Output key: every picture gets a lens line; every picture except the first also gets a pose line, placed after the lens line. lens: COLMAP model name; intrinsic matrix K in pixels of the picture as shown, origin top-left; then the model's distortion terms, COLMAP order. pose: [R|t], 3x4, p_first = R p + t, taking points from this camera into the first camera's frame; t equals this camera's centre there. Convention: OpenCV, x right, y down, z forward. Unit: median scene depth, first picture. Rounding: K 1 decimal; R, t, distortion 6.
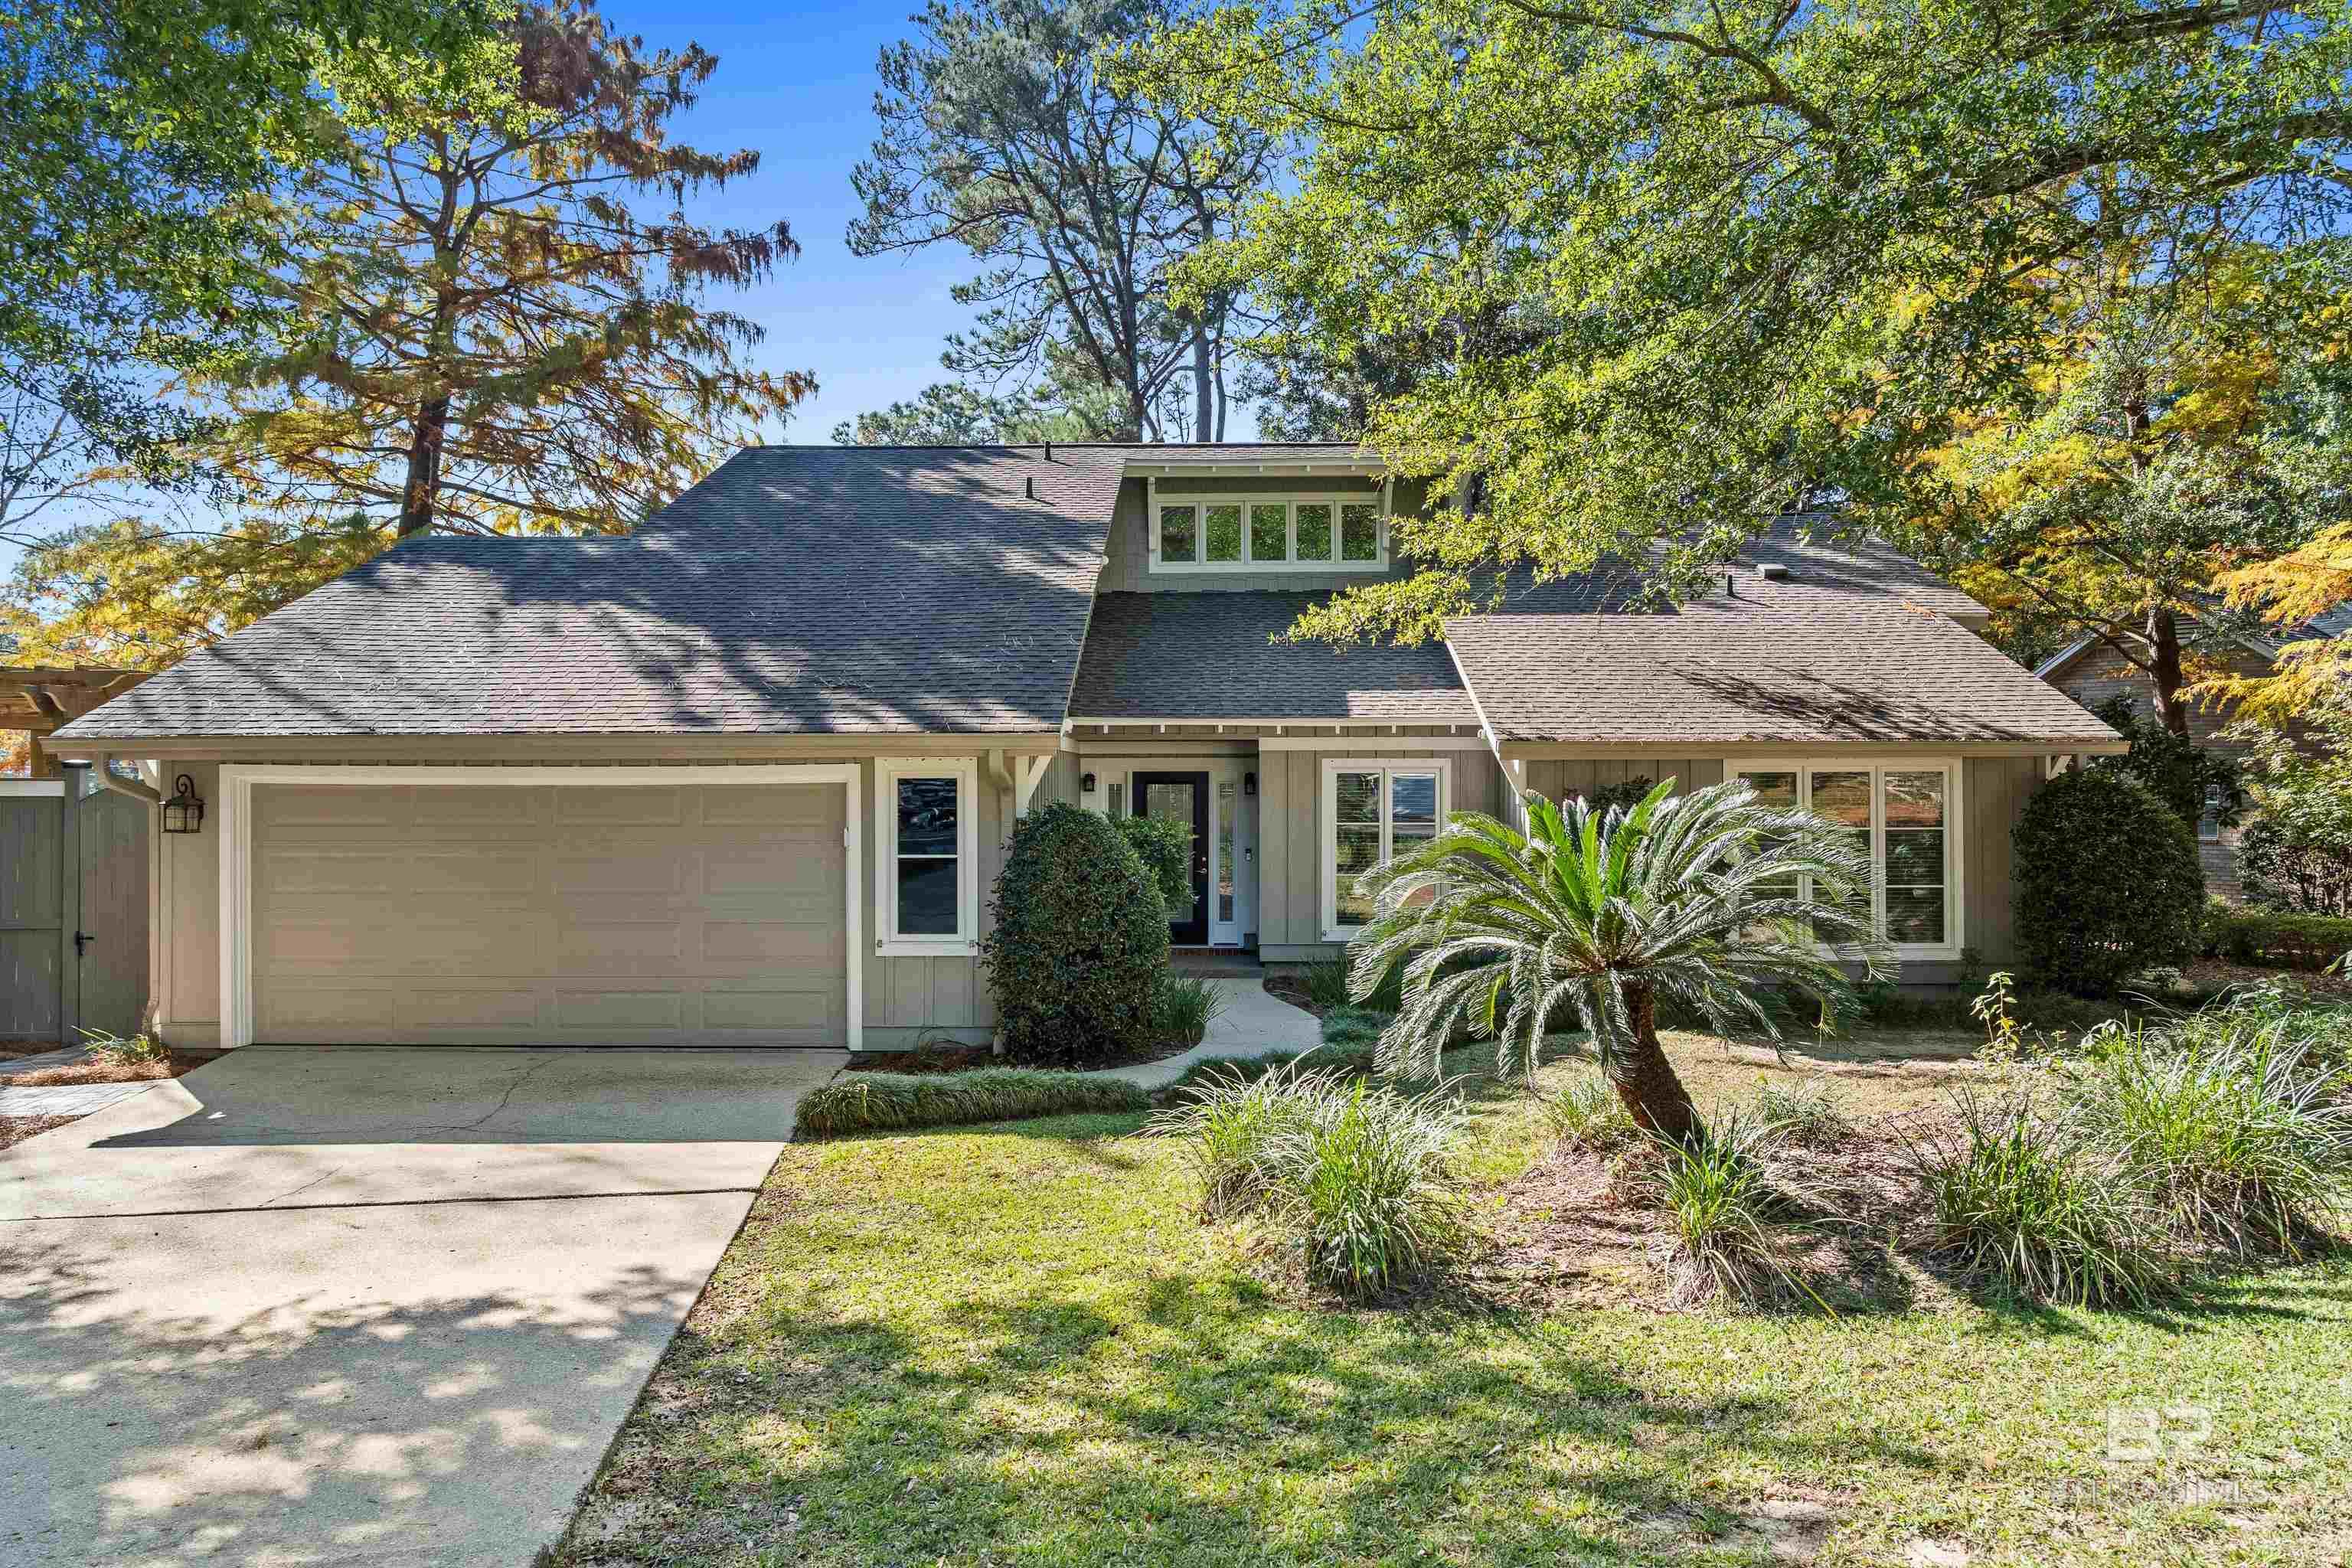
lens RADIAL K [[1610.5, 0, 1184.7], [0, 1610.5, 756.7], [0, 0, 1]] dist [-0.000293, 0.000502]
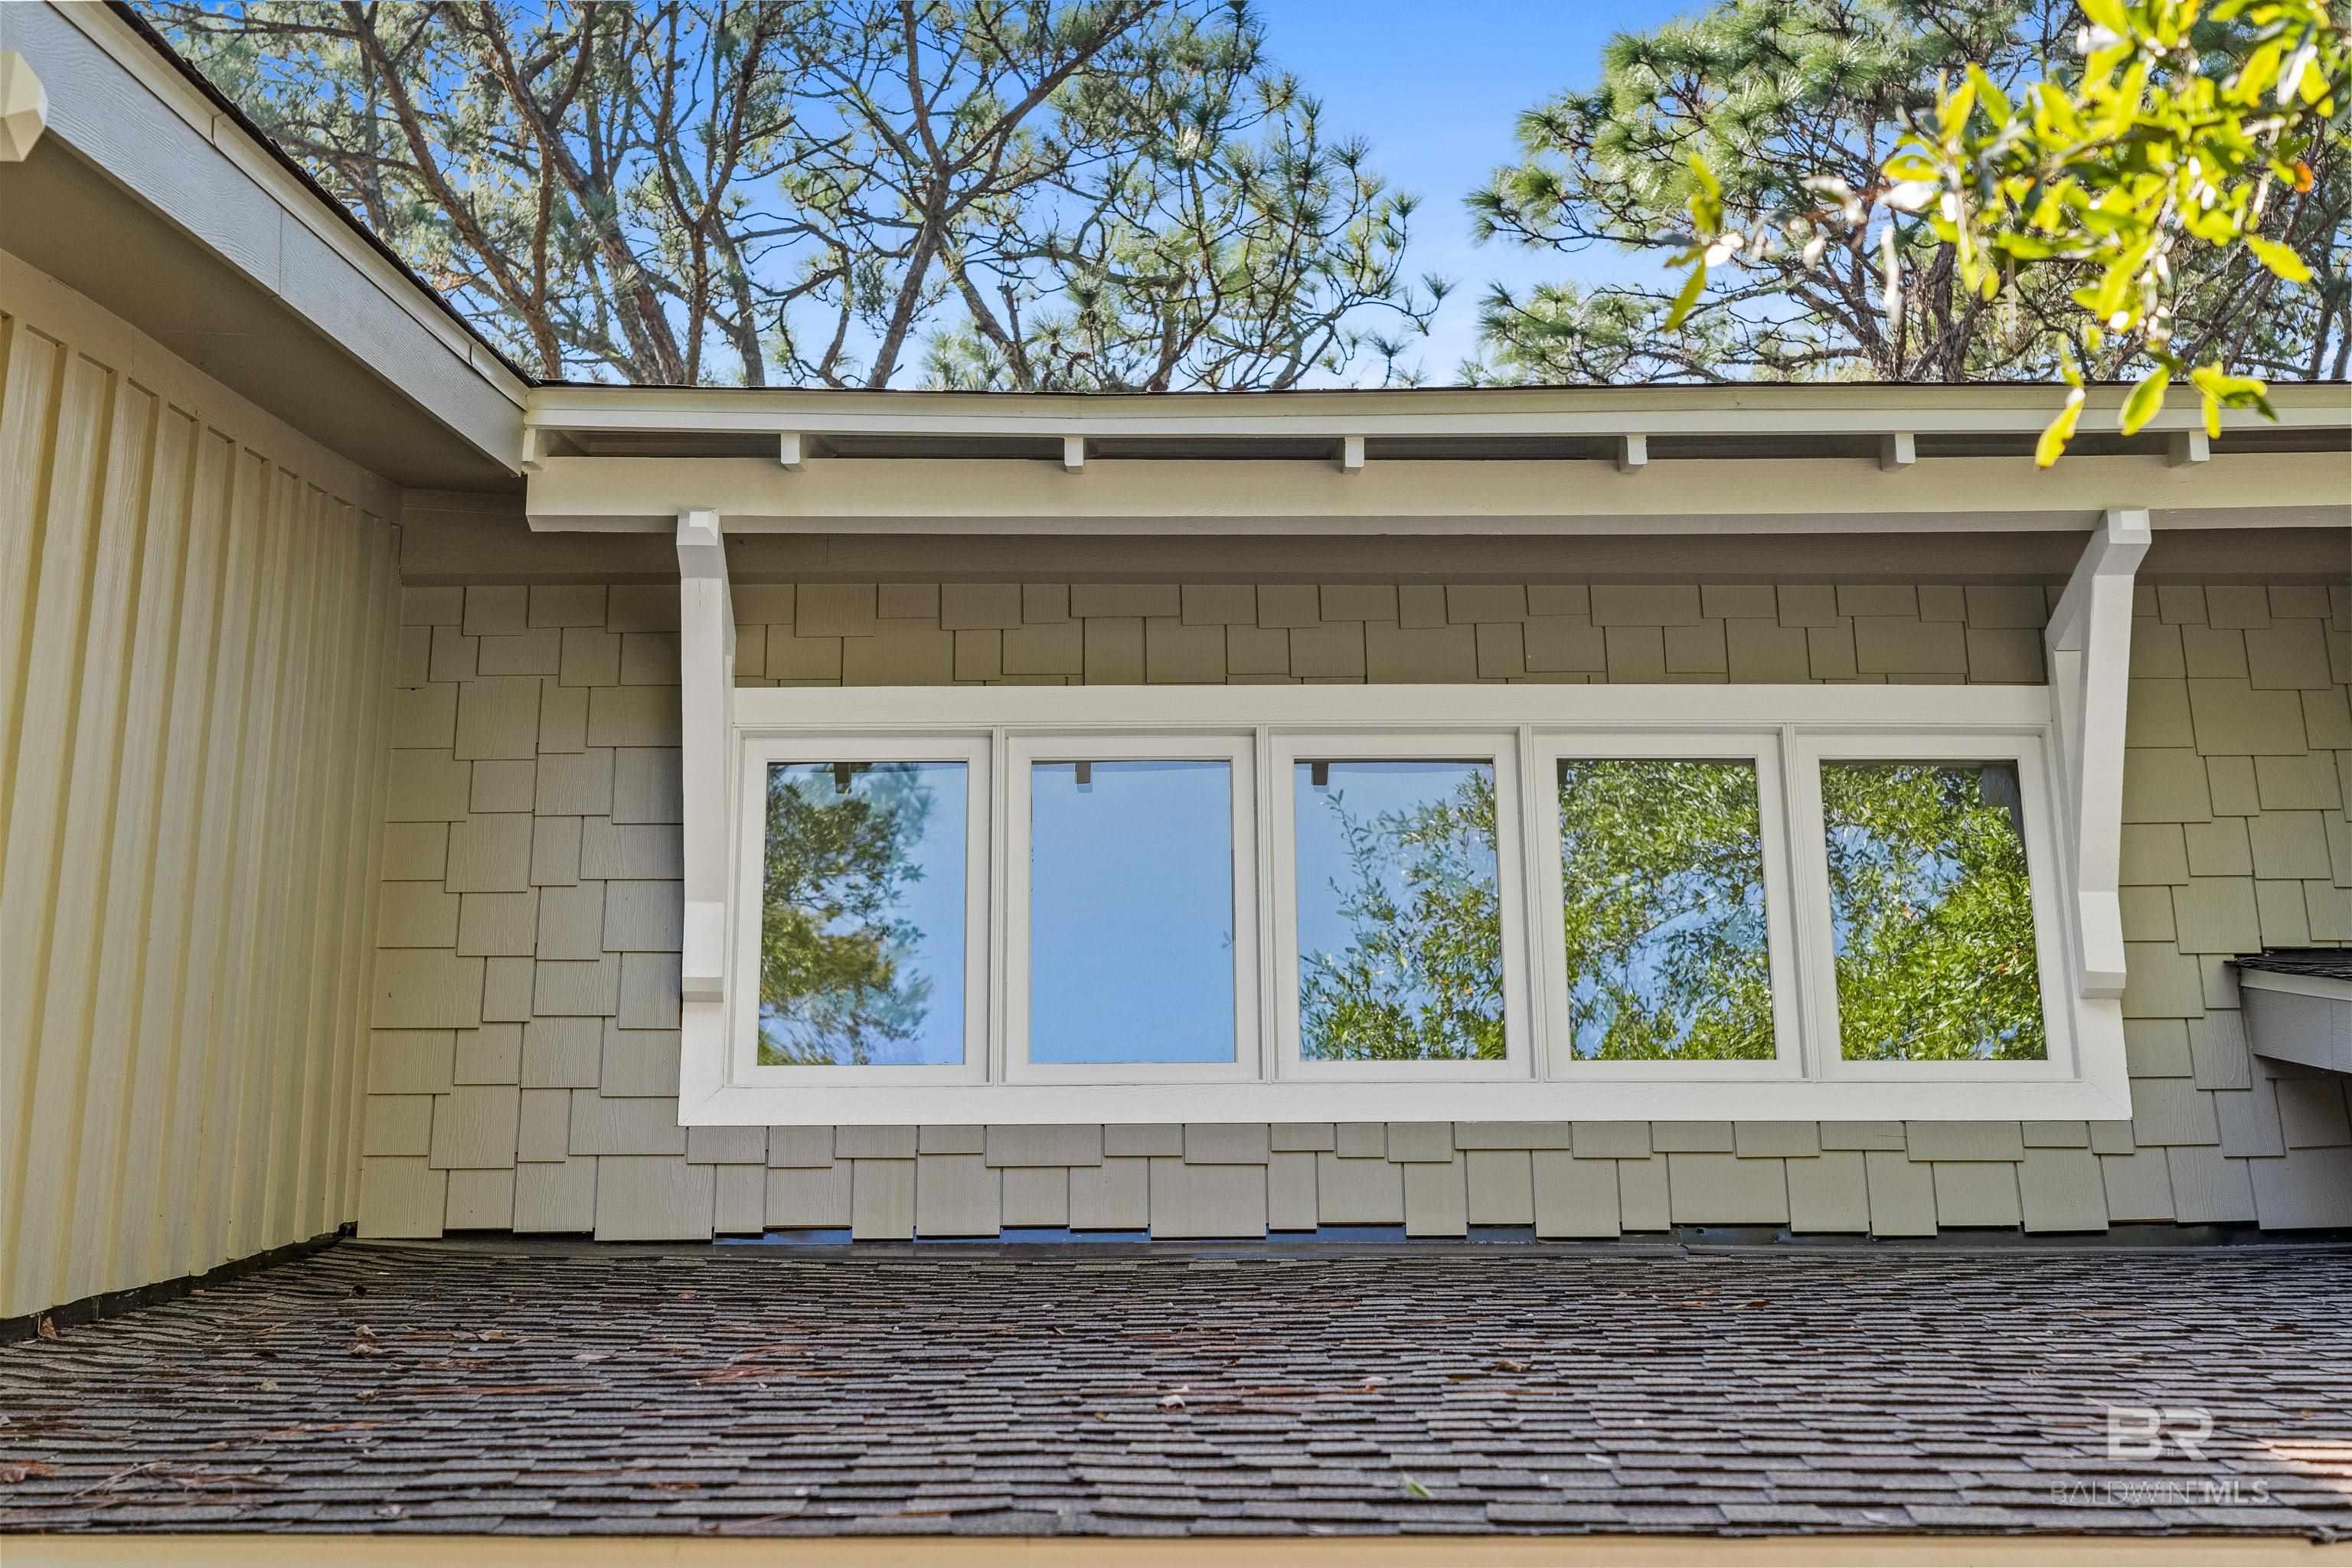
lens RADIAL K [[4248.5, 0, 1176.0], [0, 4248.5, 784.0], [0, 0, 1]] dist [0.031177, 0.083383]
pose [[0.999591, 0.007798, 0.027532, 0.024116], [0.003756, 0.918073, -0.396395, 0.037143], [-0.028367, 0.396336, 0.917667, 0.862536]]
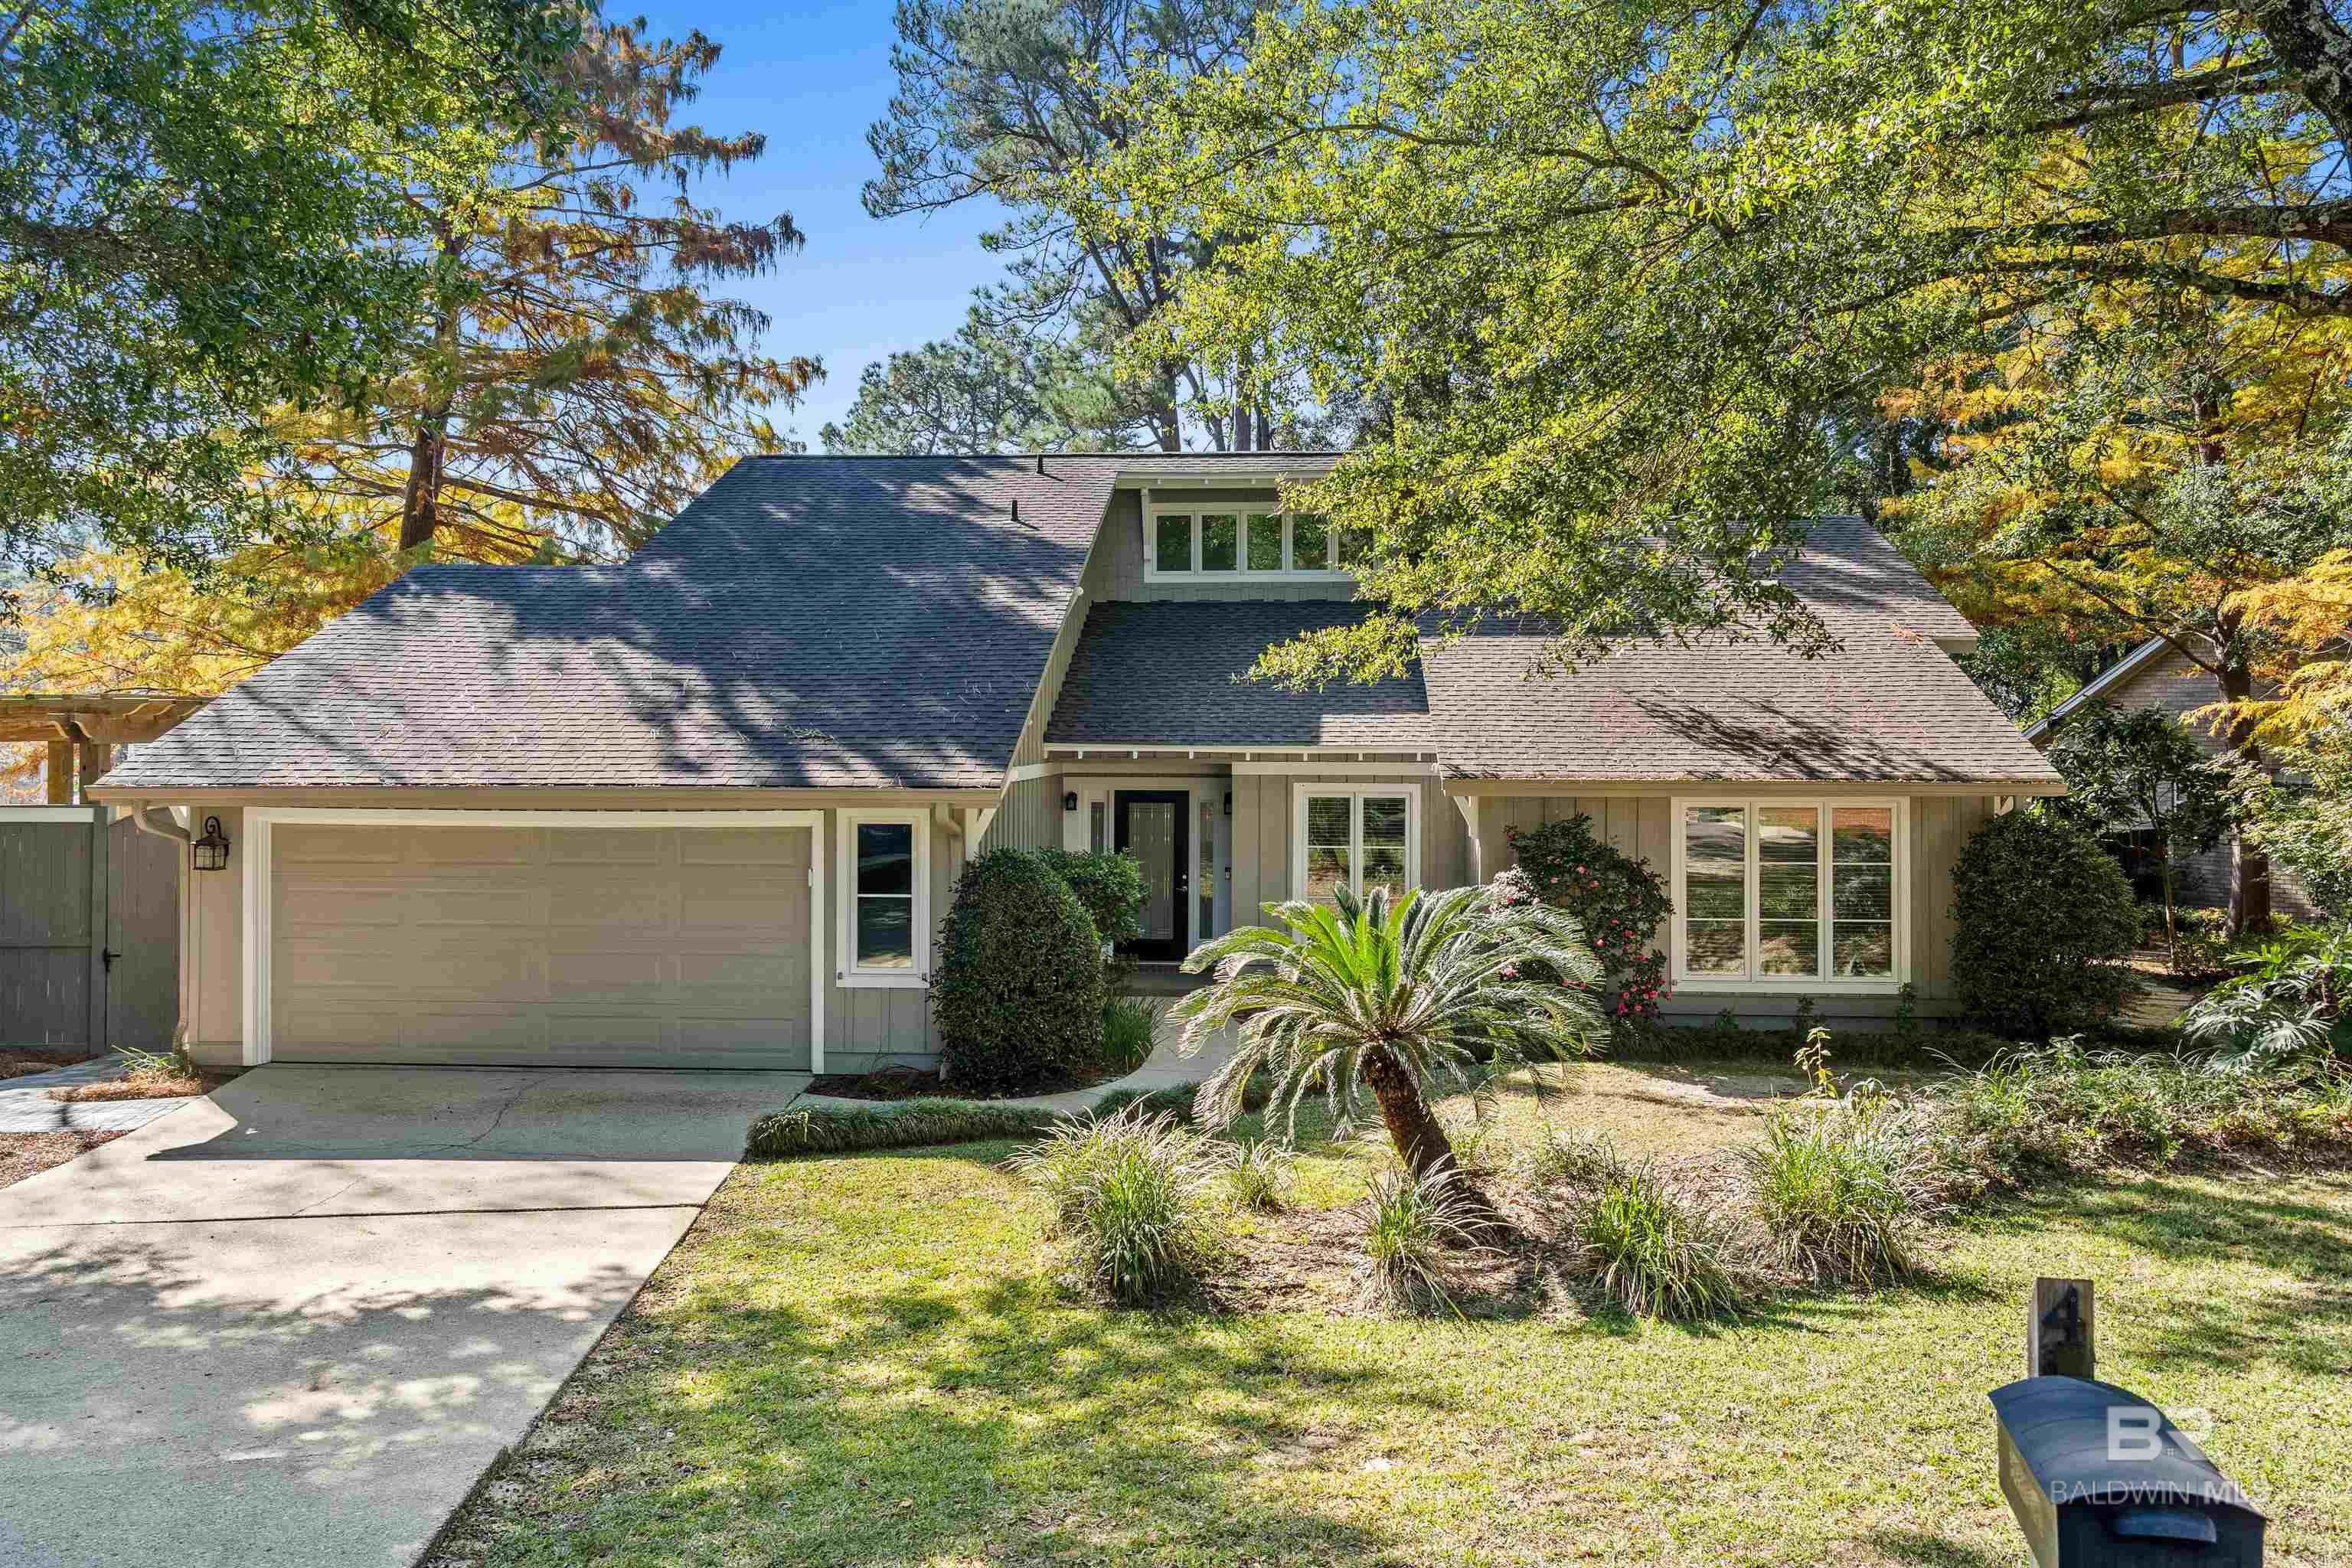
lens RADIAL K [[1816.8, 0, 1163.4], [0, 1816.8, 740.3], [0, 0, 1]] dist [-0.014945, 0.114043]
pose [[0.998262, 0.003942, -0.058799, 0.082924], [-0.002722, 0.999780, 0.020811, -0.058186], [0.058868, -0.020615, 0.998053, -0.179865]]
